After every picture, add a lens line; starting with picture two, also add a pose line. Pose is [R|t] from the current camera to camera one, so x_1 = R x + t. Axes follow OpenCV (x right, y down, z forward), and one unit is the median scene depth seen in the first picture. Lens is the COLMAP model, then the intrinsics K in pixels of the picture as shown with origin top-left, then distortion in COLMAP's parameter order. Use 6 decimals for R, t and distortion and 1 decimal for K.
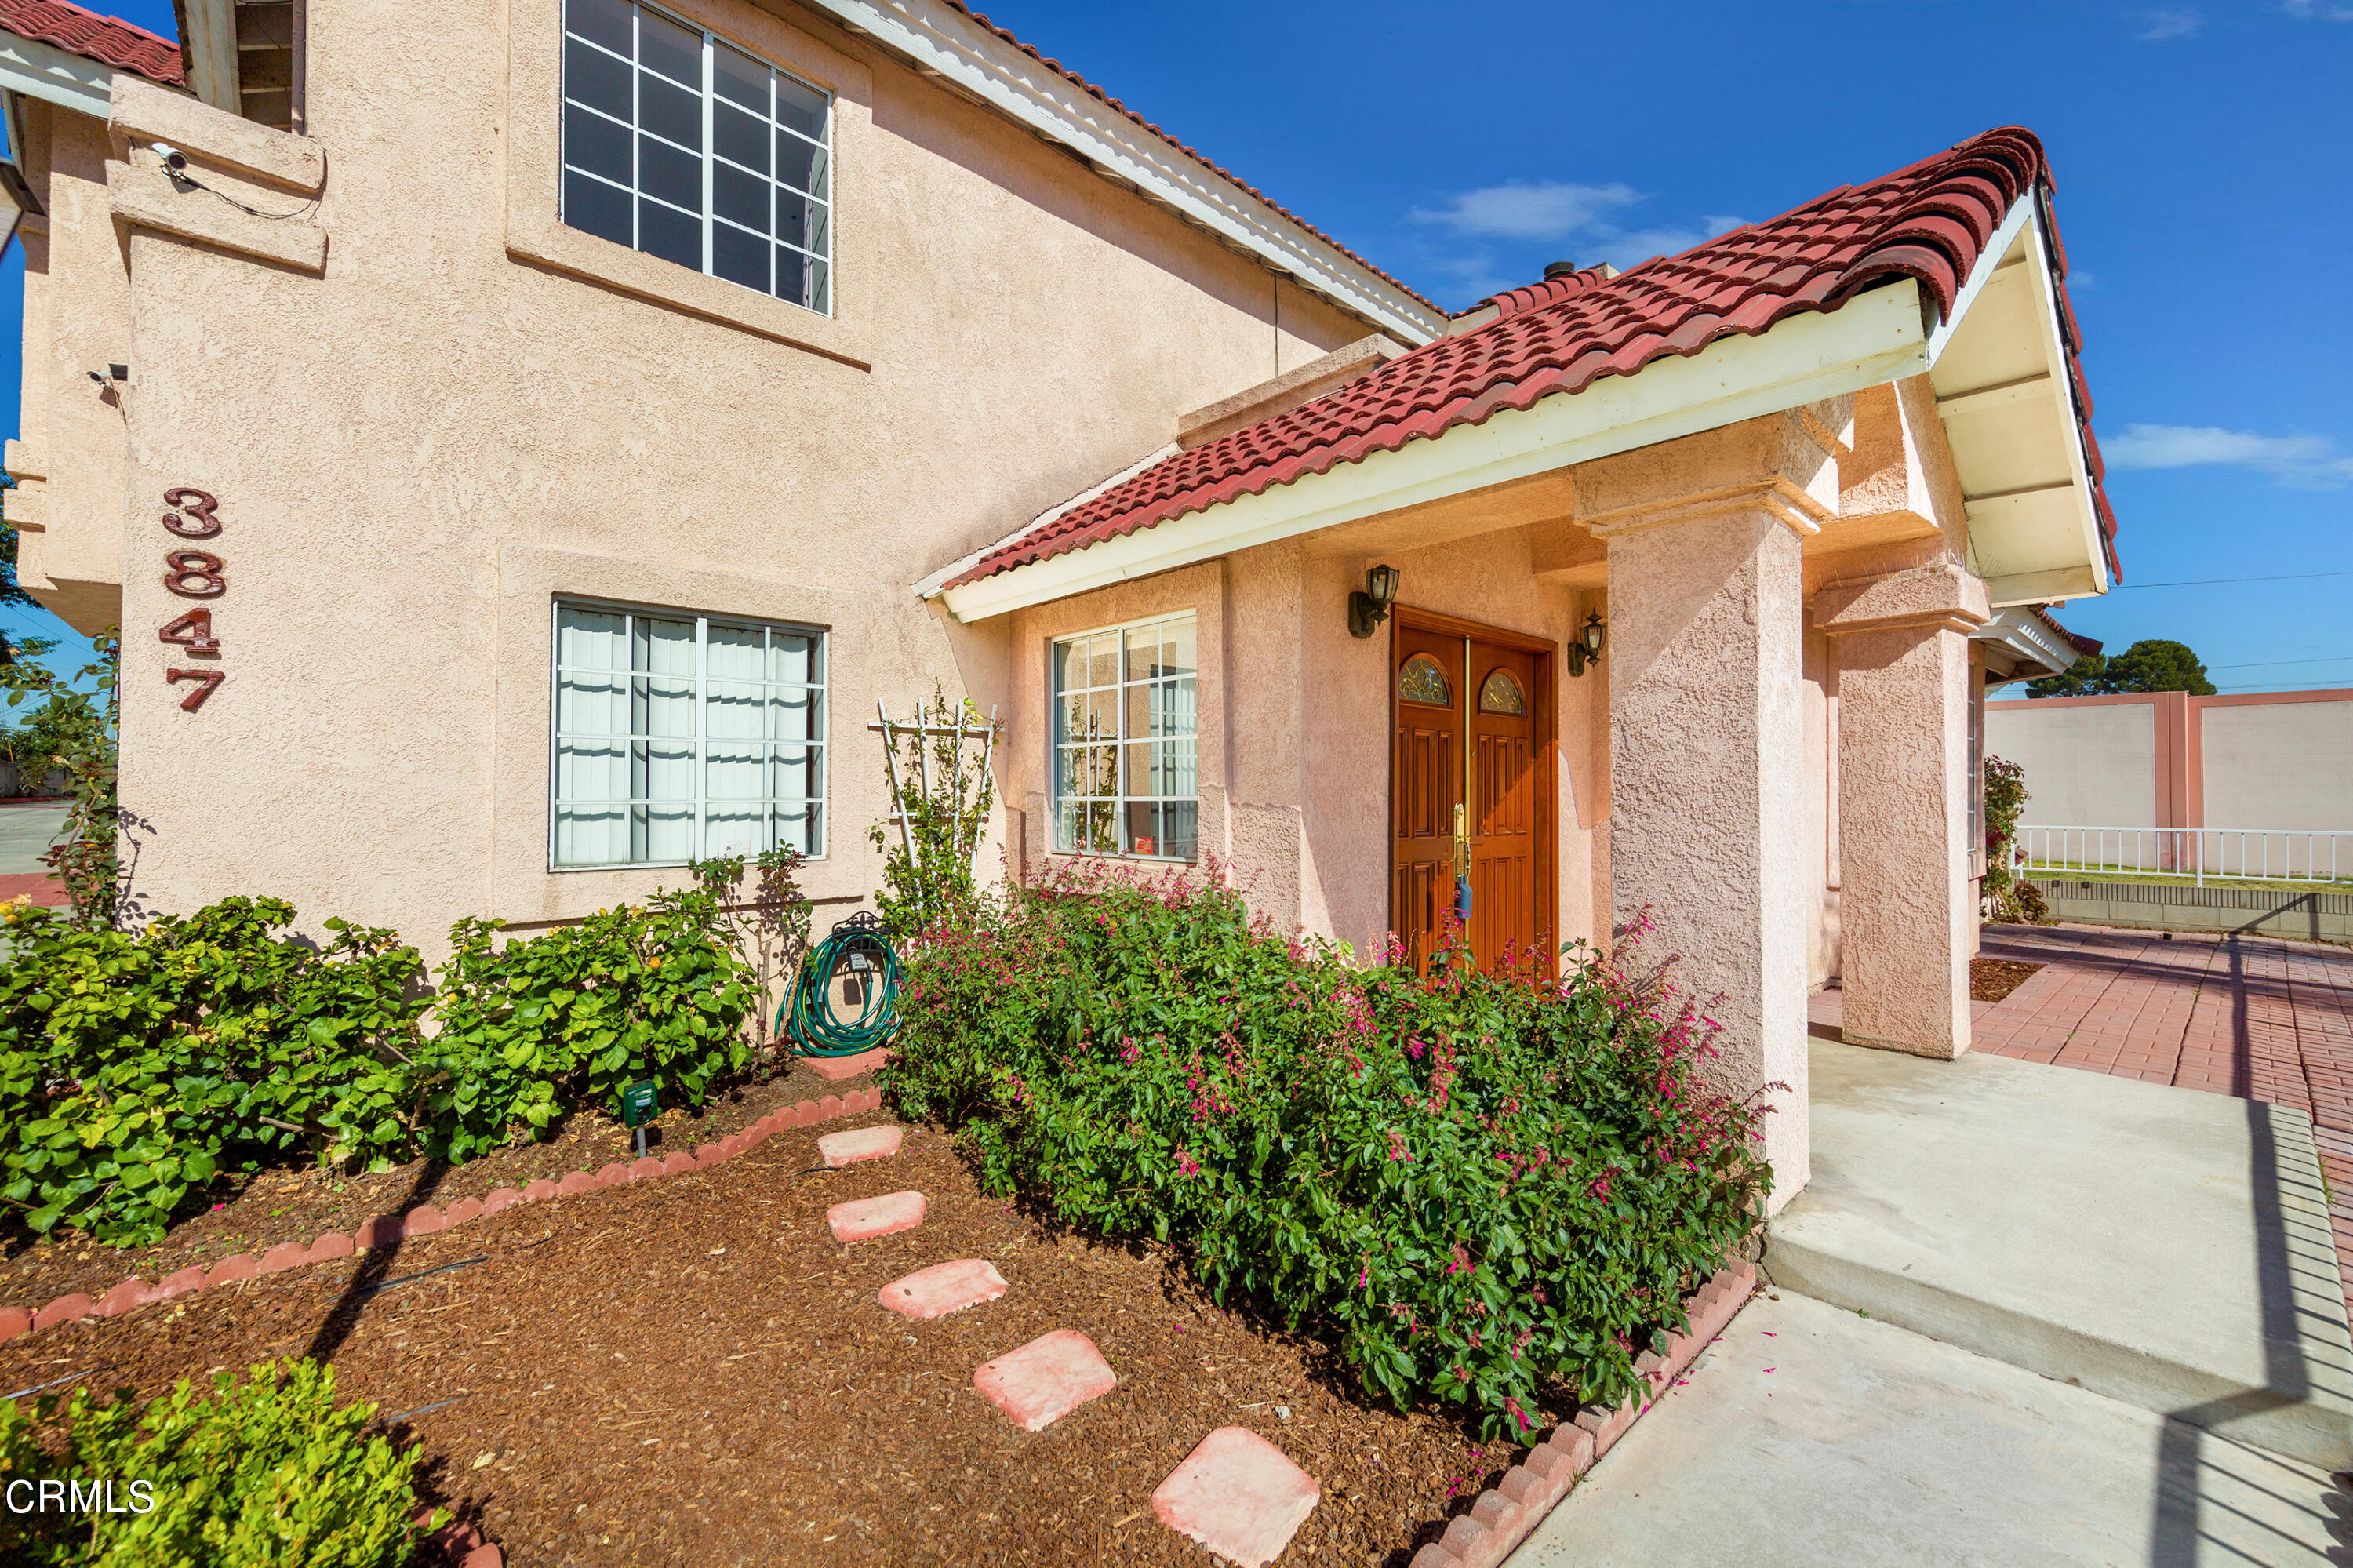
lens RADIAL K [[963.6, 0, 1176.5], [0, 963.6, 784.0], [0, 0, 1]] dist [0.002325, -0.000327]
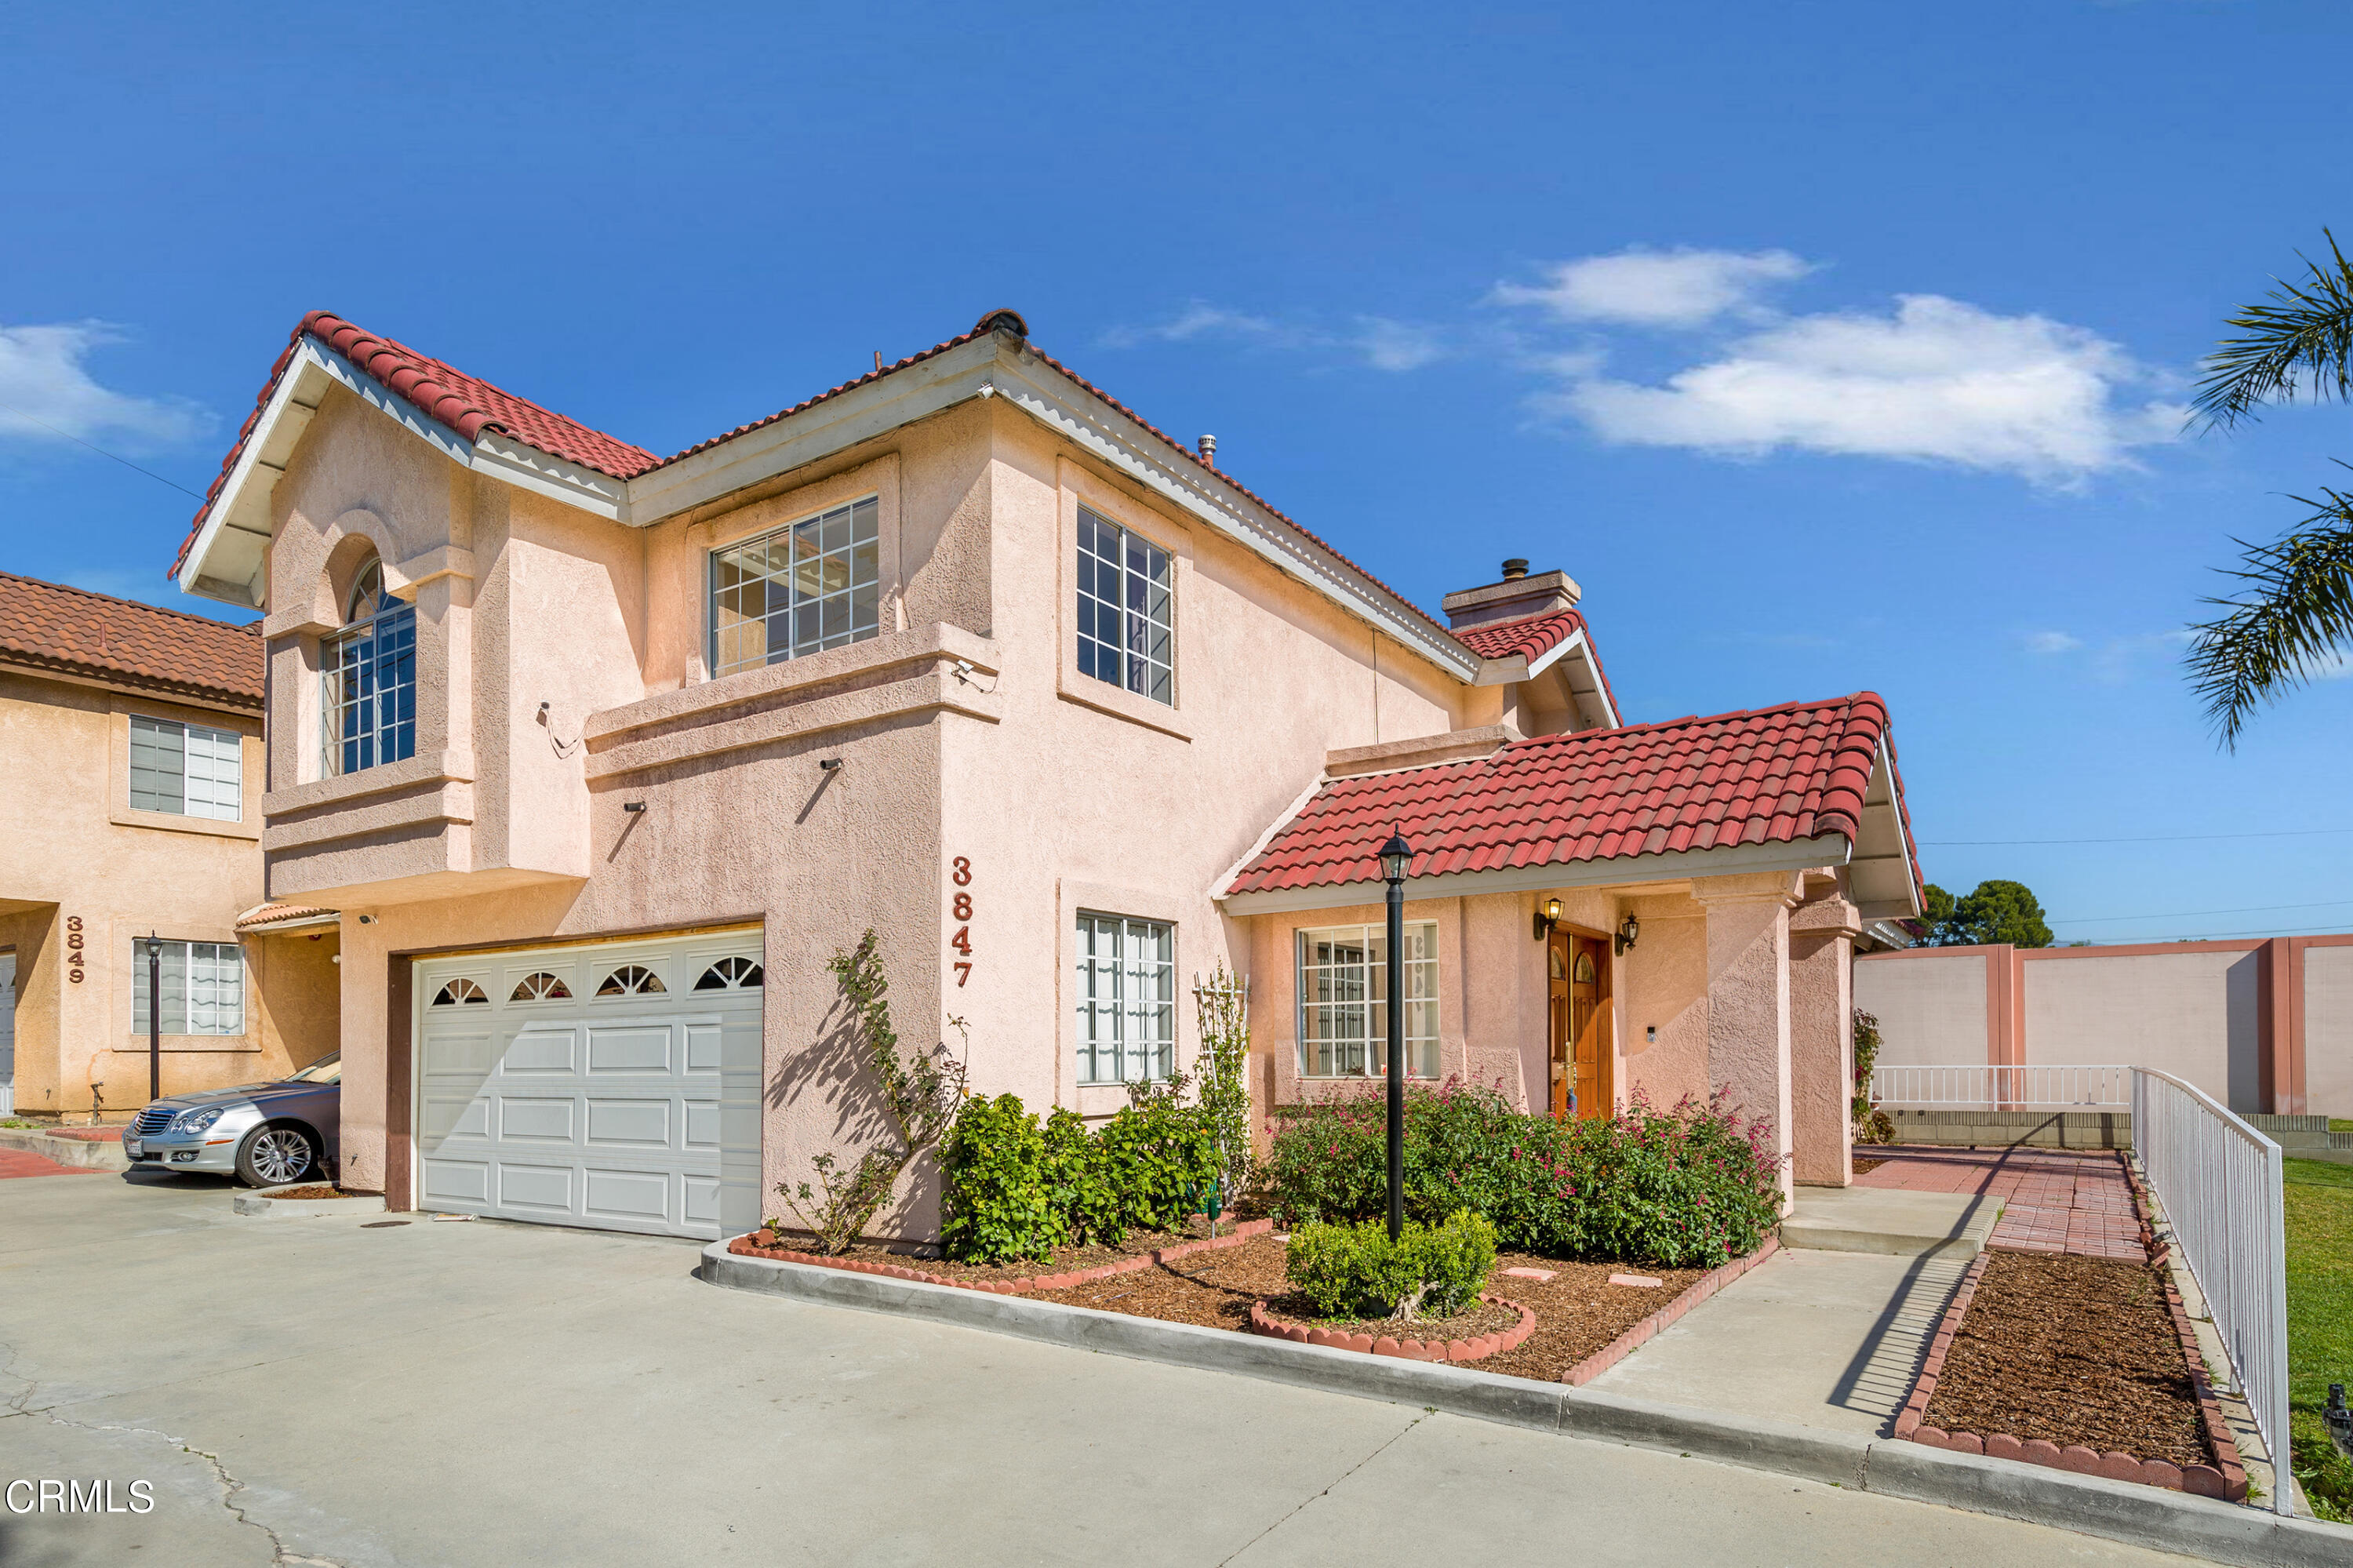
lens RADIAL K [[1287.8, 0, 1176.0], [0, 1287.8, 1055.2], [0, 0, 1]] dist [-0.001805, -0.000378]
pose [[0.975612, -0.008549, 0.219335, -0.785148], [0.006506, 0.999928, 0.010037, 0.017400], [-0.219405, -0.008365, 0.975598, -0.891886]]
